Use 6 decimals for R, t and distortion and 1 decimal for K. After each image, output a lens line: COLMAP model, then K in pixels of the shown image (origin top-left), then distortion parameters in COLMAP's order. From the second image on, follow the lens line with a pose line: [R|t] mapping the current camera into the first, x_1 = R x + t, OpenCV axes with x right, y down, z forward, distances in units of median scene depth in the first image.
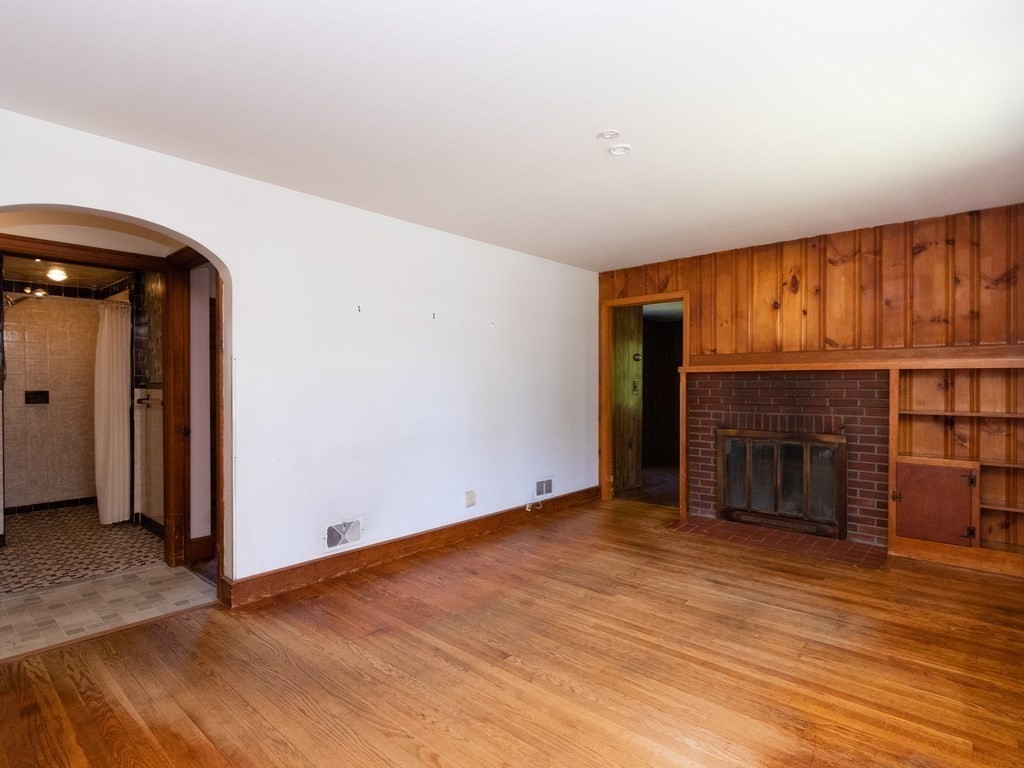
lens RADIAL K [[520.9, 0, 512.6], [0, 520.9, 393.4], [0, 0, 1]] dist [0.002933, 0.000410]
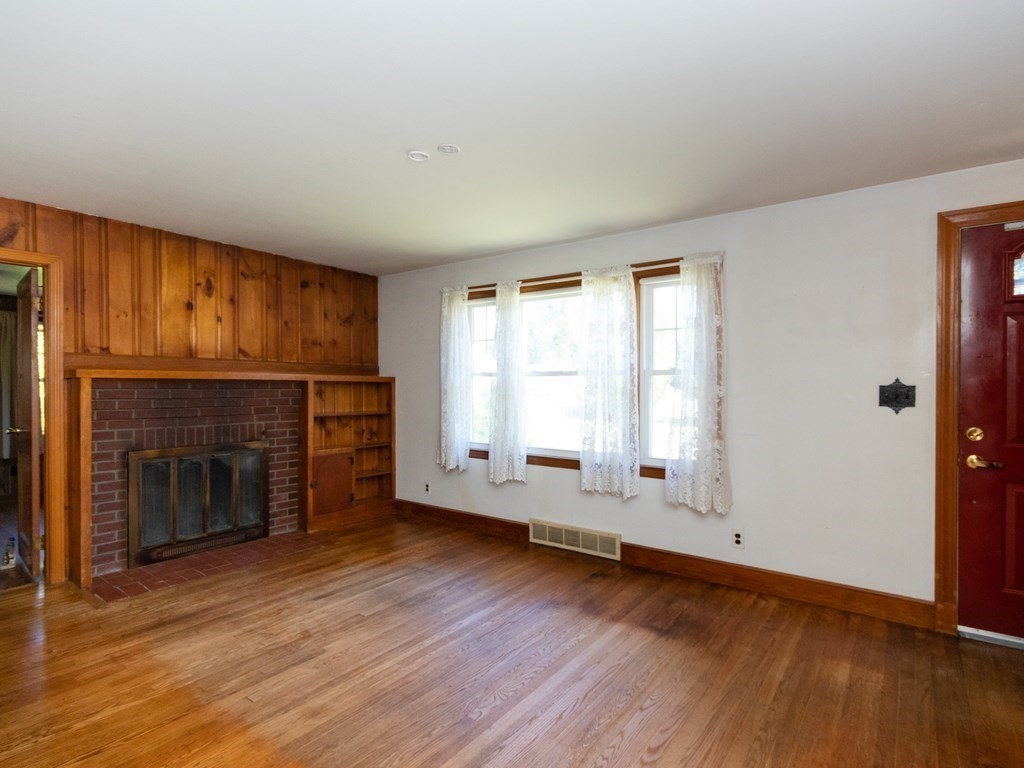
lens RADIAL K [[536.6, 0, 513.1], [0, 536.6, 398.7], [0, 0, 1]] dist [0.002142, 0.000613]
pose [[-0.076074, -0.019220, 0.996917, -0.514678], [0.017706, 0.999631, 0.020623, -0.020034], [-0.996945, 0.019220, -0.075706, 0.576163]]
